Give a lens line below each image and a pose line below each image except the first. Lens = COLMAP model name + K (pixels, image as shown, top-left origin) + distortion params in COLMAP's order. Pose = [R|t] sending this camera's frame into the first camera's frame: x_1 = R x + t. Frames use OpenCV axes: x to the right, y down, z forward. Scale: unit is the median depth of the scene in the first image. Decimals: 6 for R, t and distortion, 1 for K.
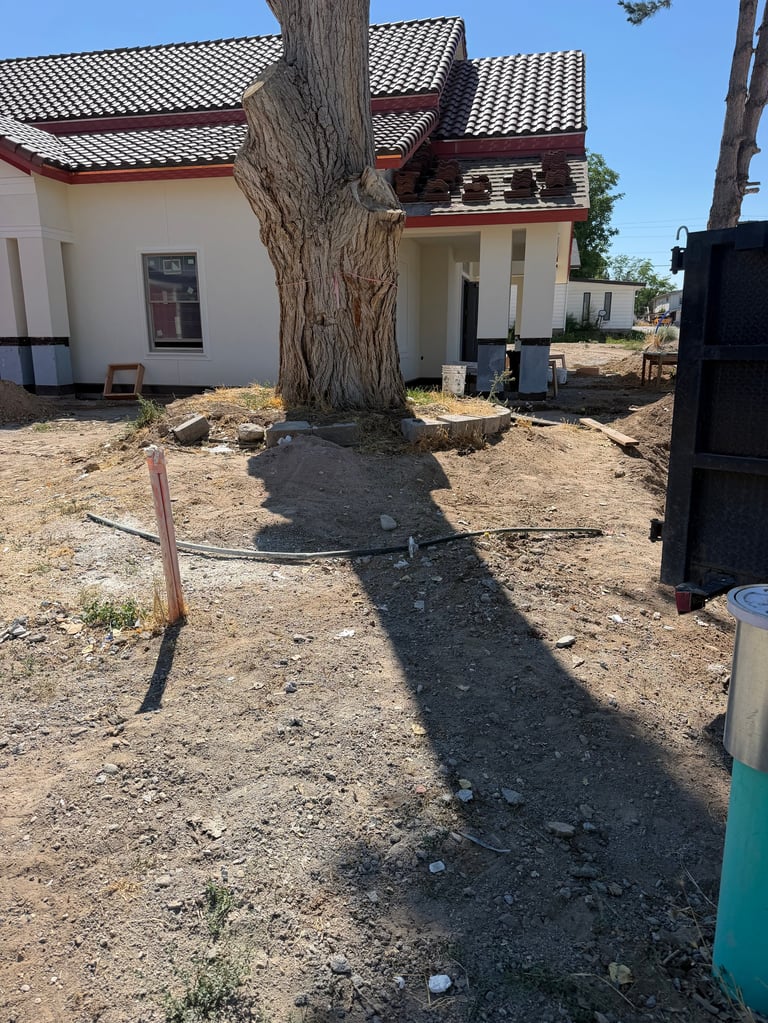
lens RADIAL K [[720.7, 0, 381.0], [0, 720.7, 517.3], [0, 0, 1]] dist [0.011798, -0.019295]
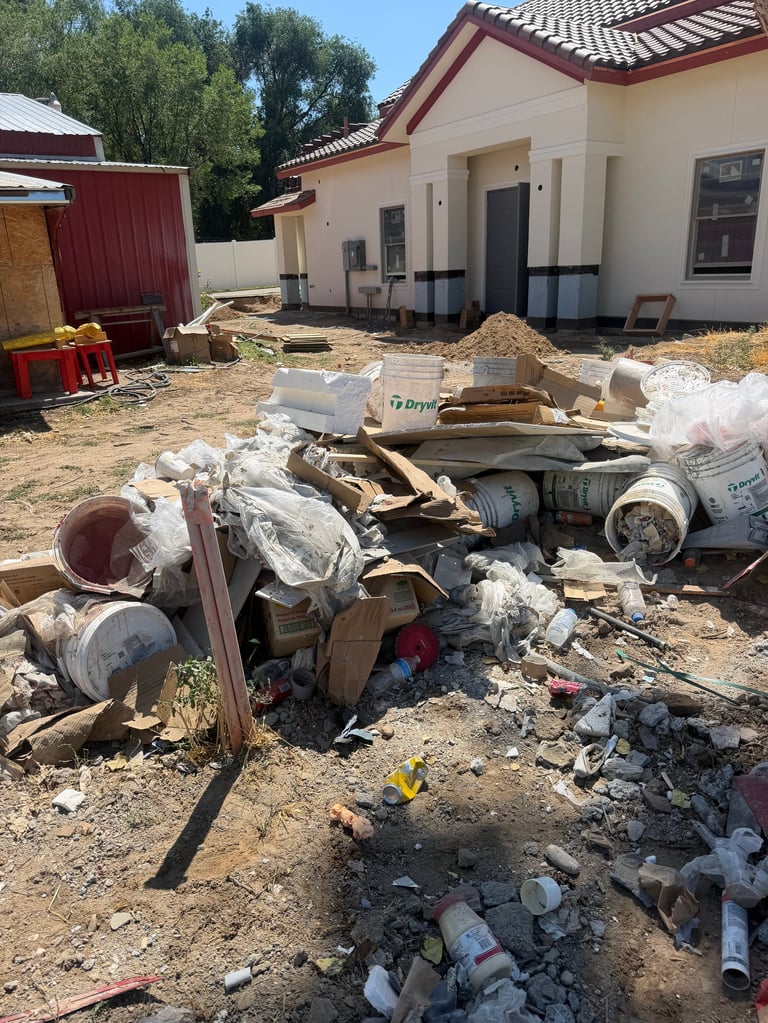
lens RADIAL K [[720.7, 0, 382.3], [0, 720.7, 510.2], [0, 0, 1]] dist [0.011798, -0.019295]
pose [[0.722164, 0.195966, -0.663382, 0.037383], [-0.137539, 0.980562, 0.139935, -0.036409], [0.677910, -0.009816, 0.735080, 0.144531]]
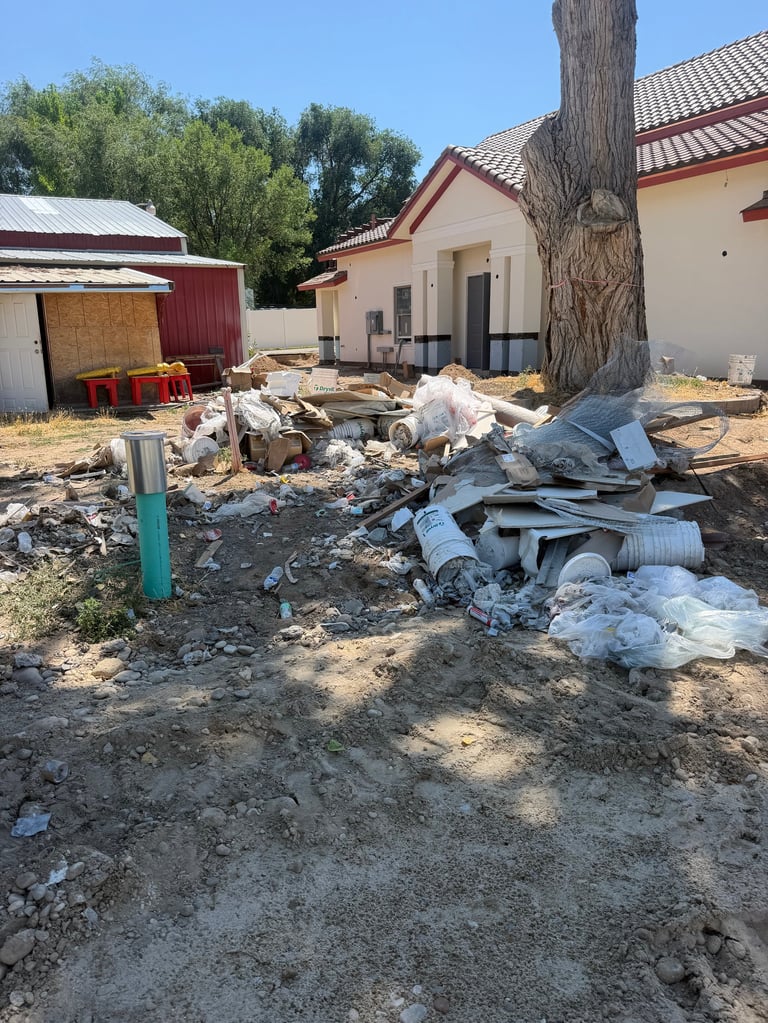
lens RADIAL K [[720.7, 0, 386.1], [0, 720.7, 534.0], [0, 0, 1]] dist [0.011798, -0.019295]
pose [[0.671761, 0.186205, -0.716983, 0.363325], [-0.166398, 0.981087, 0.098892, 0.012668], [0.721837, 0.052873, 0.690040, -0.034412]]
